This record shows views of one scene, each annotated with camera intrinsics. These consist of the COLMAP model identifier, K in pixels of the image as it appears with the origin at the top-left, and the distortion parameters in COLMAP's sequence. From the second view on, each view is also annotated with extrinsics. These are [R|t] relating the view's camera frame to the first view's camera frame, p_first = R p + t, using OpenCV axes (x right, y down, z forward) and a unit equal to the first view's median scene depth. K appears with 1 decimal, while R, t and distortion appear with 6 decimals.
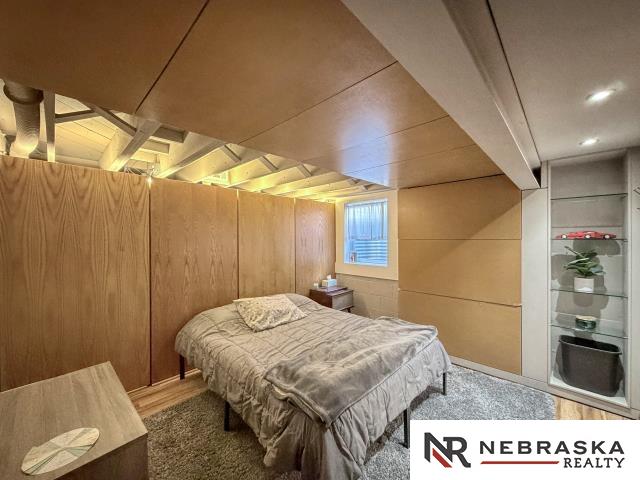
lens RADIAL K [[255.5, 0, 319.6], [0, 255.5, 236.5], [0, 0, 1]] dist [-0.001250, 0.000313]
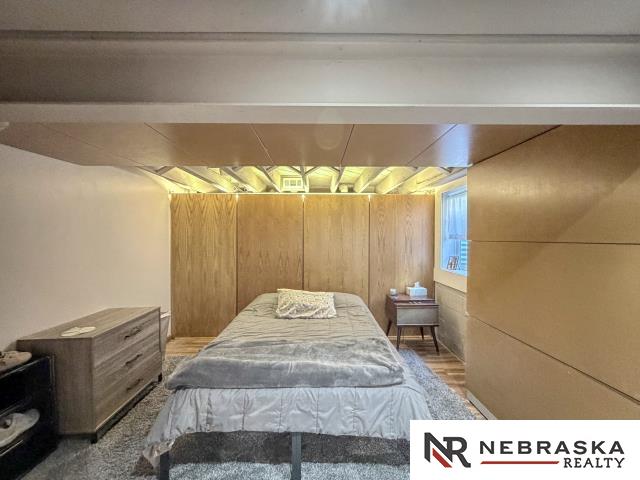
lens RADIAL K [[255.5, 0, 319.6], [0, 255.5, 240.5], [0, 0, 1]] dist [-0.001250, 0.000313]
pose [[0.698743, 0.015389, -0.715207, 0.627185], [-0.001357, 0.999795, 0.020188, -0.001211], [0.715372, -0.013136, 0.698621, 0.296029]]
